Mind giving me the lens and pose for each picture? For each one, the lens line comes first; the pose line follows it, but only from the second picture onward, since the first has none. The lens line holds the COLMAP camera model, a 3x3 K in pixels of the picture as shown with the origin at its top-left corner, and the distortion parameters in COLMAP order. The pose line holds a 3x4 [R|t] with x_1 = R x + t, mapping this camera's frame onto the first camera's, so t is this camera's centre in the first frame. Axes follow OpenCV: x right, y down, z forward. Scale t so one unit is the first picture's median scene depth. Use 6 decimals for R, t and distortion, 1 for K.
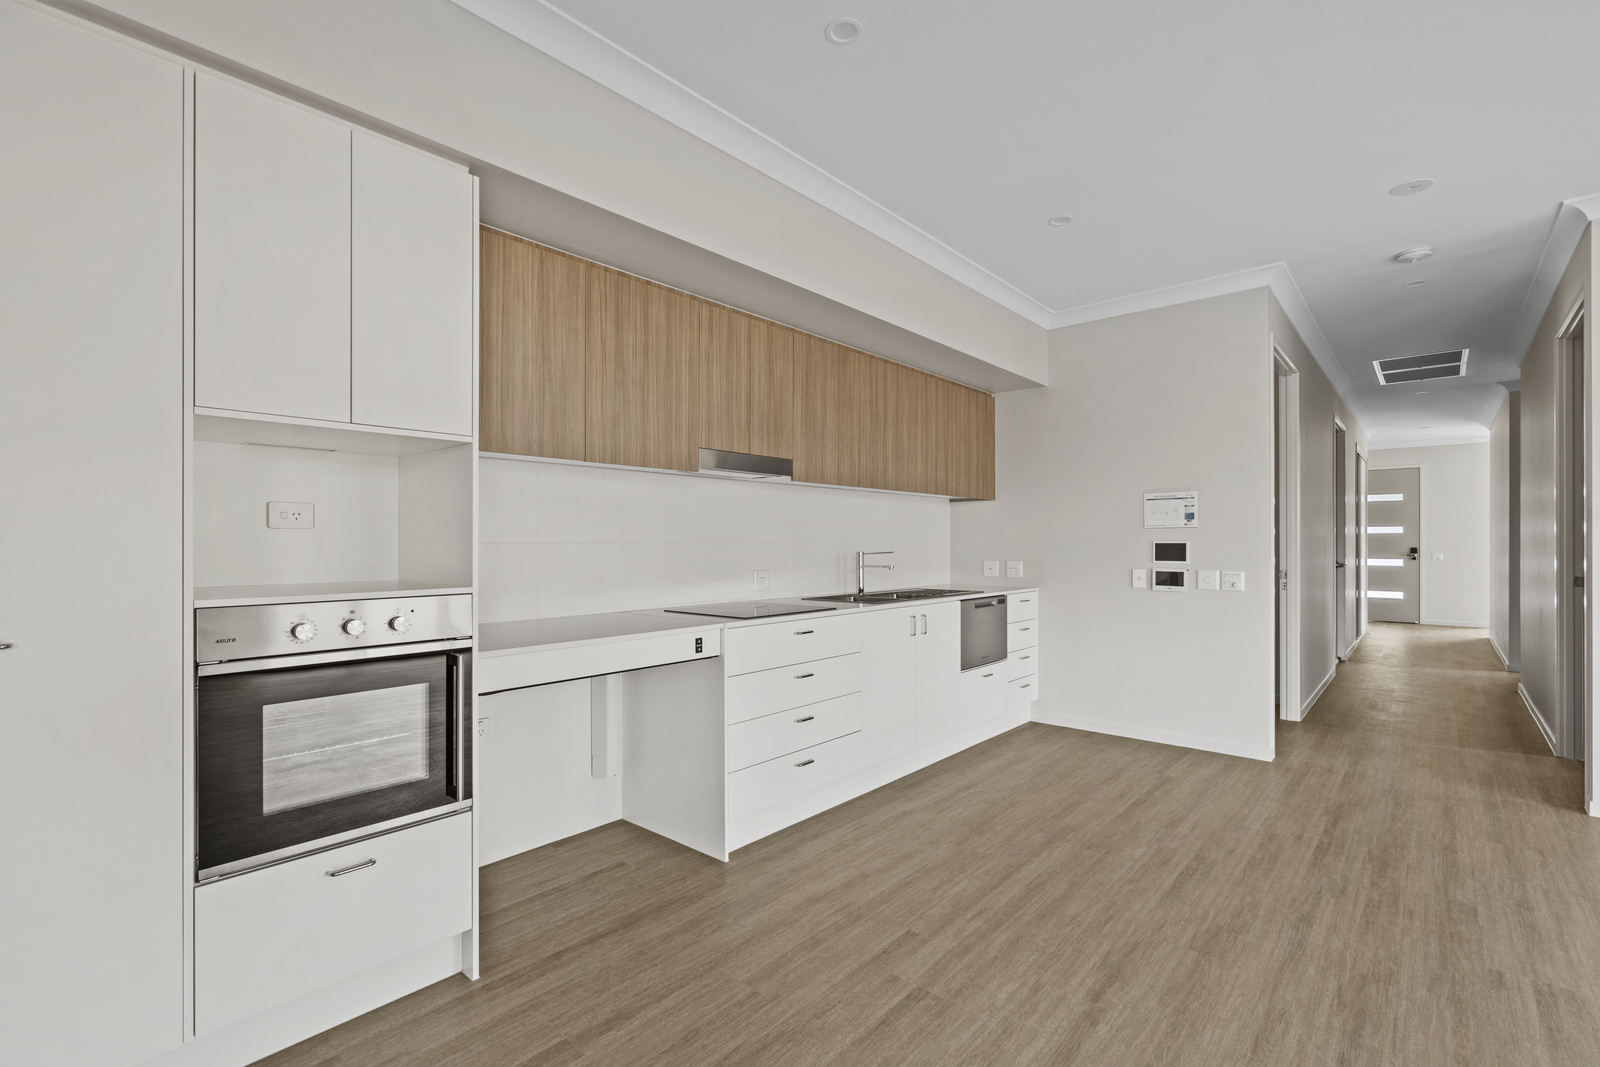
lens RADIAL K [[729.1, 0, 791.4], [0, 729.1, 542.2], [0, 0, 1]] dist [-0.006696, 0.003625]
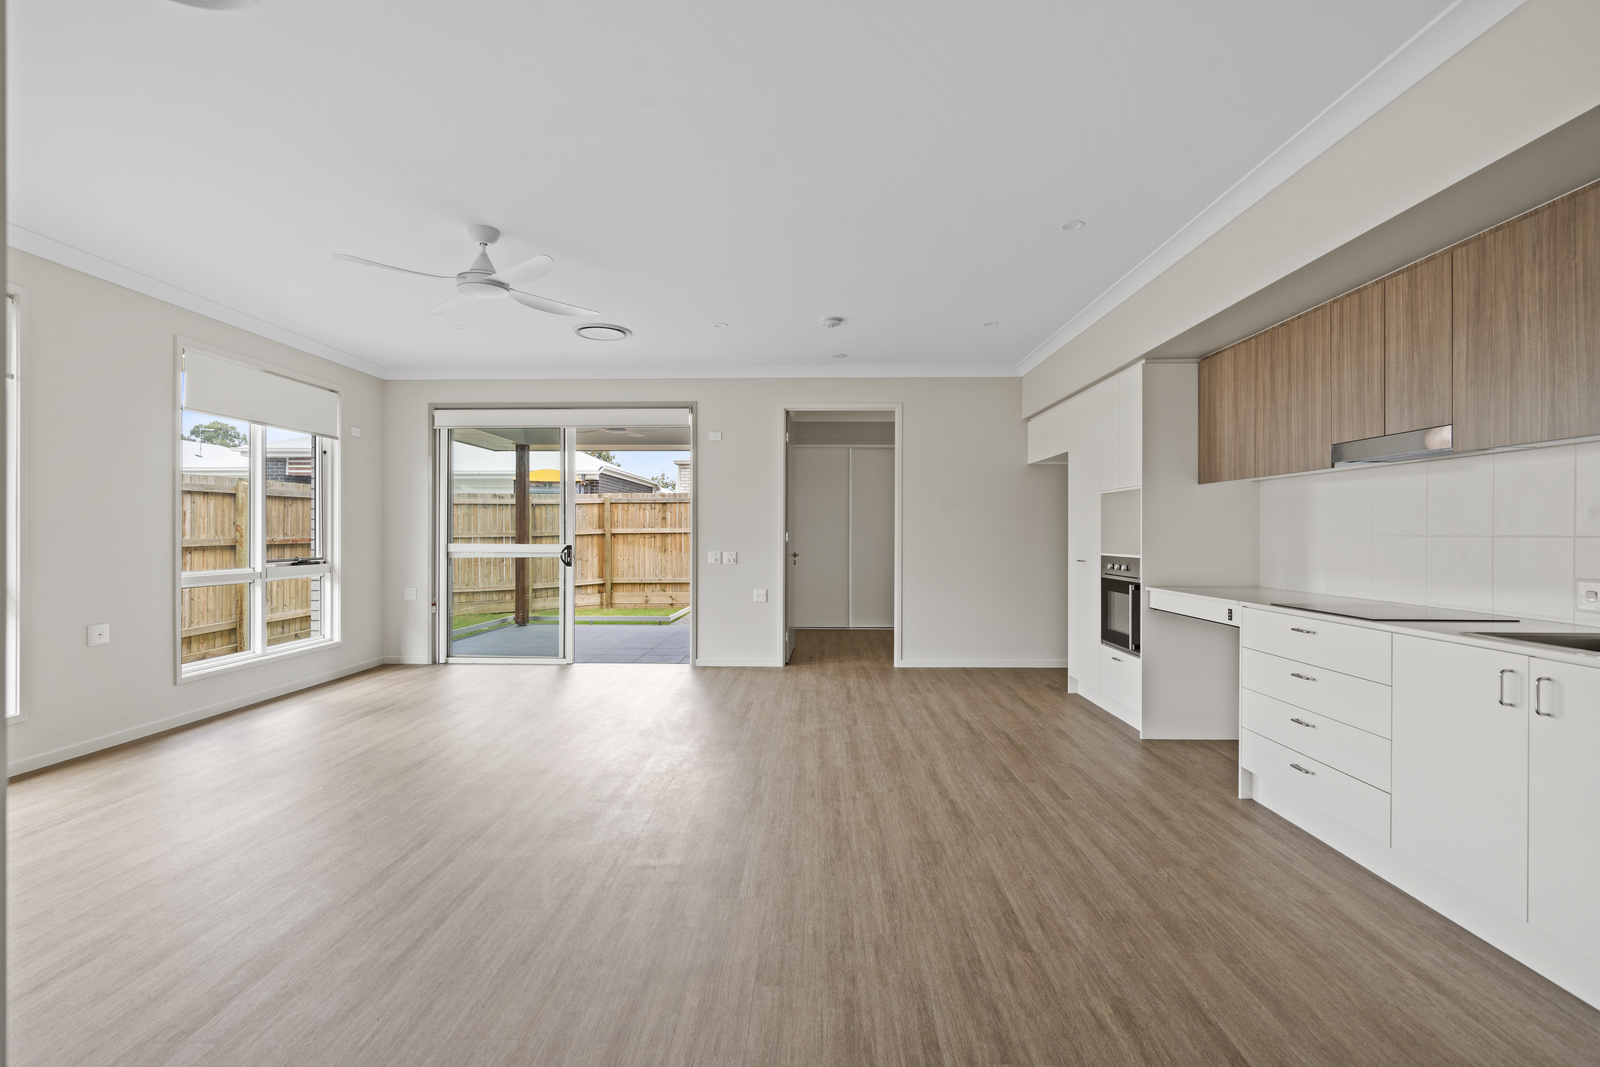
lens RADIAL K [[729.1, 0, 799.9], [0, 729.1, 534.8], [0, 0, 1]] dist [-0.006696, 0.003625]
pose [[-0.762572, 0.001387, -0.646902, 1.241675], [-0.001095, 0.999993, 0.003436, -0.003848], [0.646902, 0.003329, -0.762565, 1.433117]]
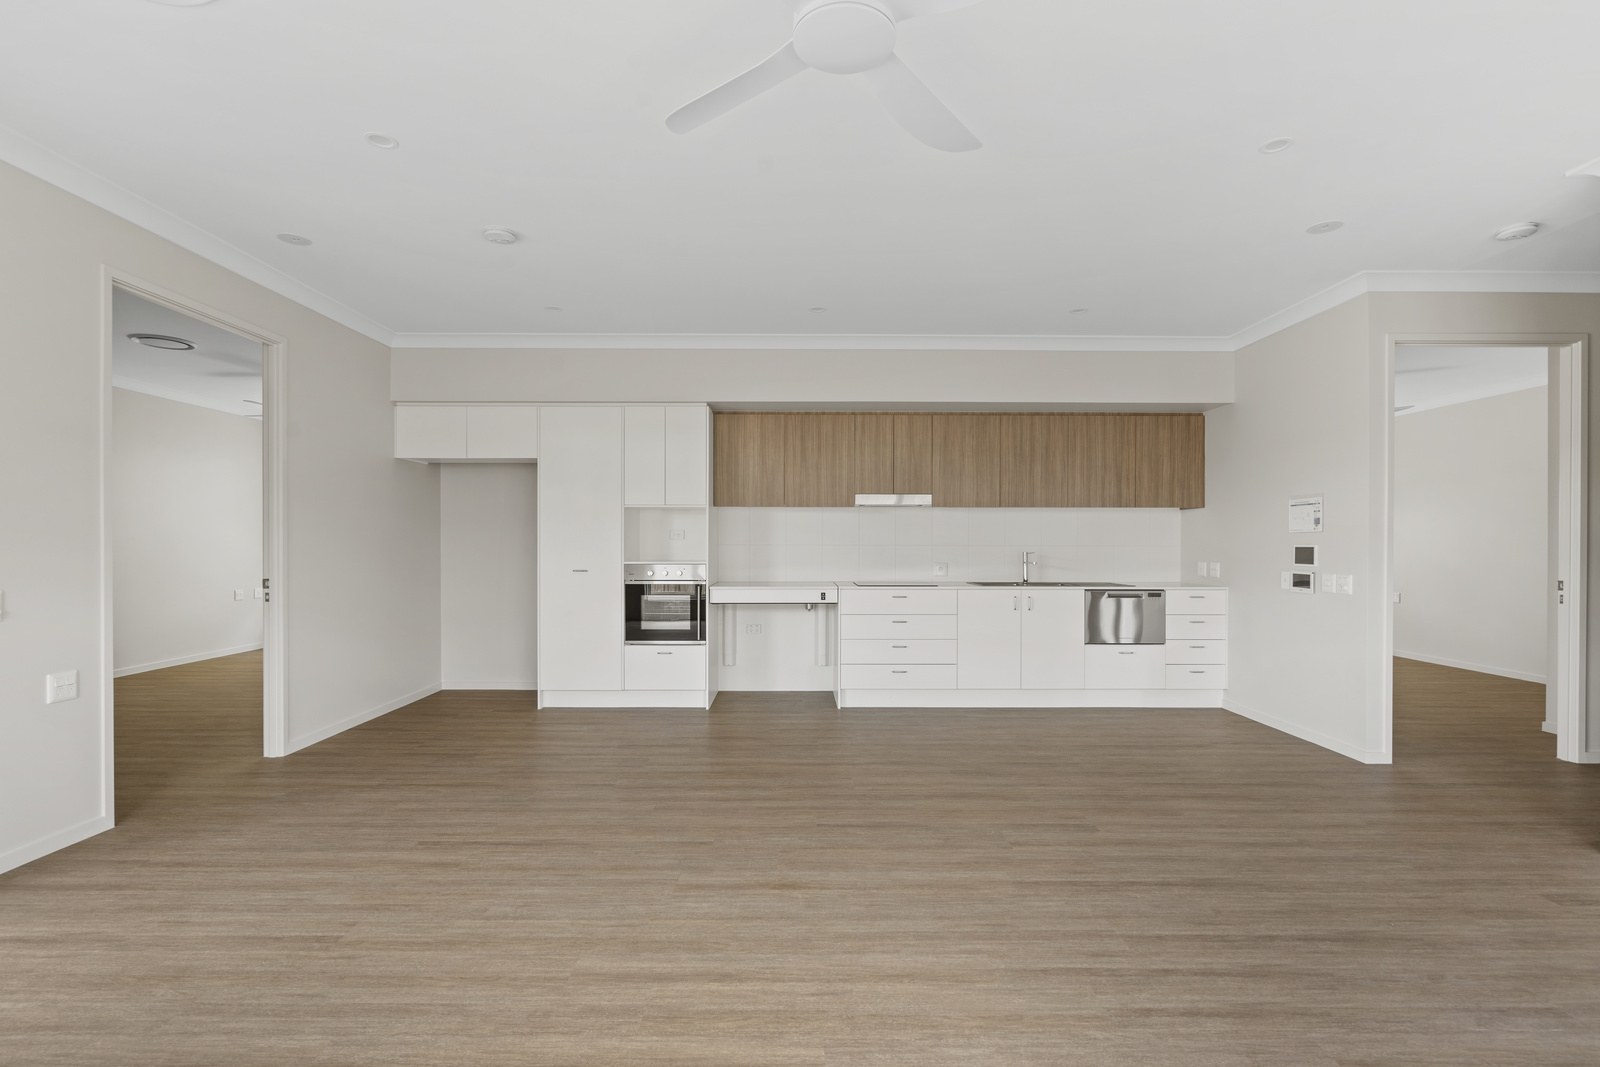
lens RADIAL K [[729.1, 0, 794.9], [0, 729.1, 550.0], [0, 0, 1]] dist [-0.006696, 0.003625]
pose [[0.665194, 0.008322, -0.746624, 1.272945], [-0.001840, 0.999953, 0.009506, -0.004748], [0.746668, -0.004950, 0.665178, -0.382224]]
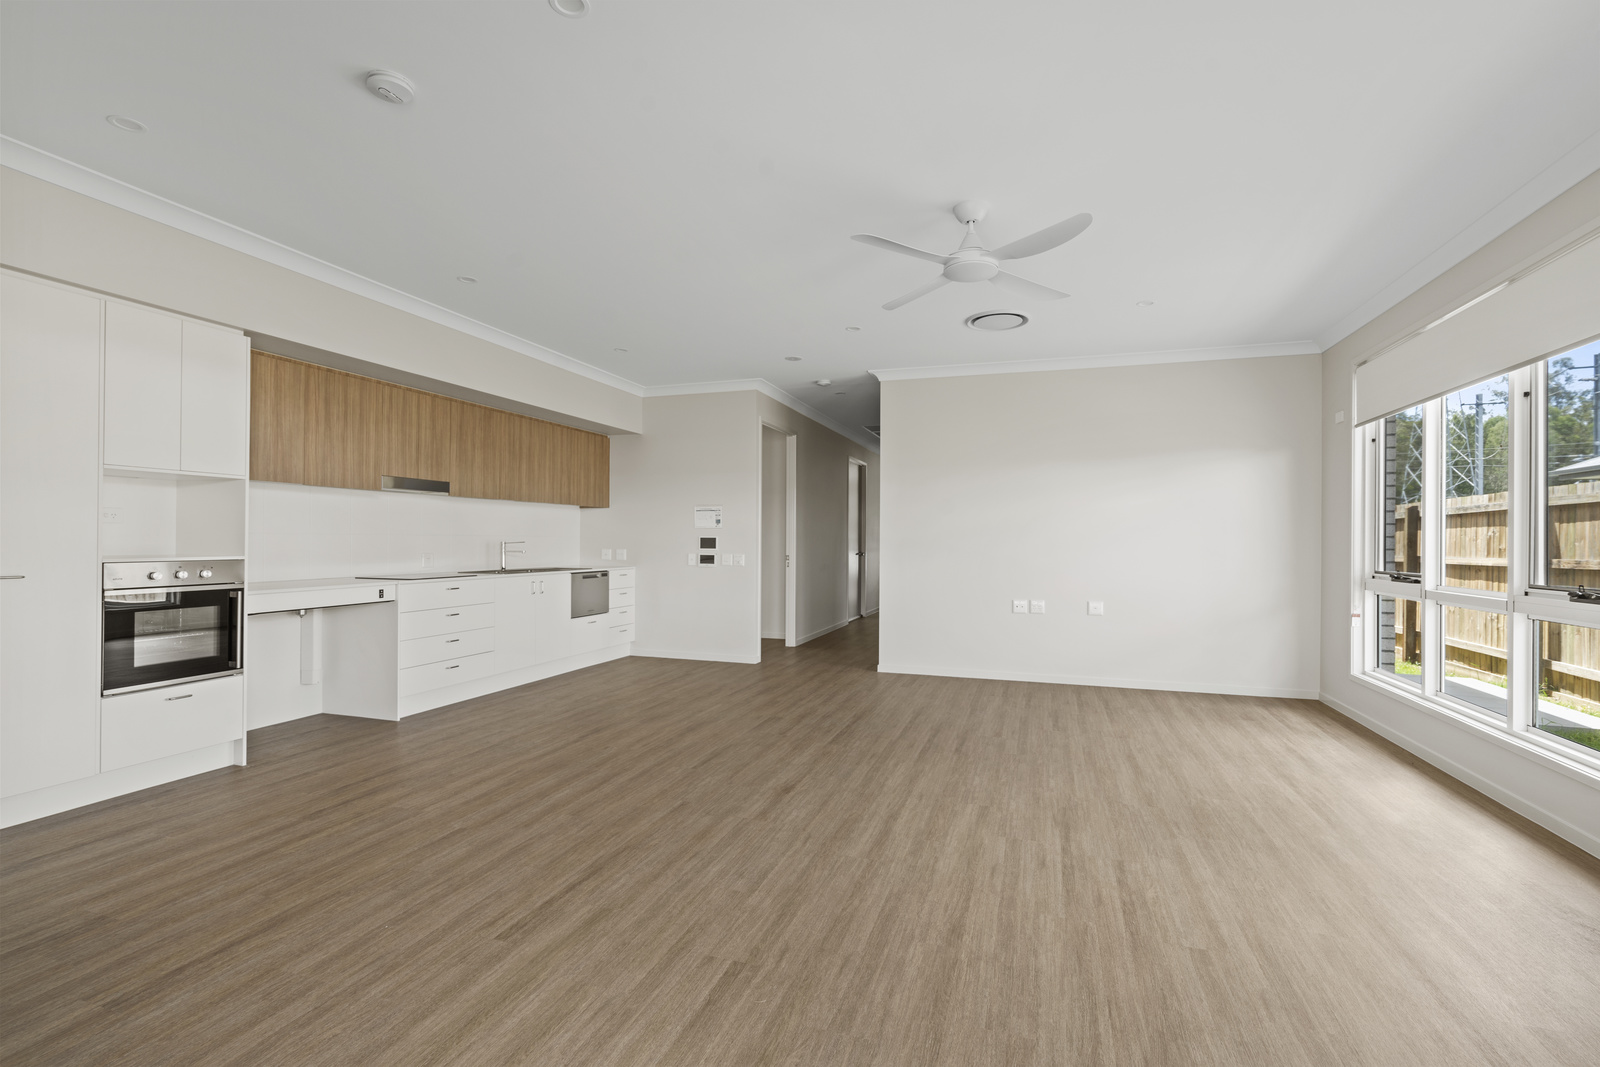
lens RADIAL K [[729.1, 0, 799.4], [0, 729.1, 536.8], [0, 0, 1]] dist [-0.006696, 0.003625]
pose [[0.919745, 0.007867, 0.392437, 0.101551], [-0.006704, 0.999968, -0.004334, 0.007901], [-0.392459, 0.001356, 0.919769, -0.926467]]
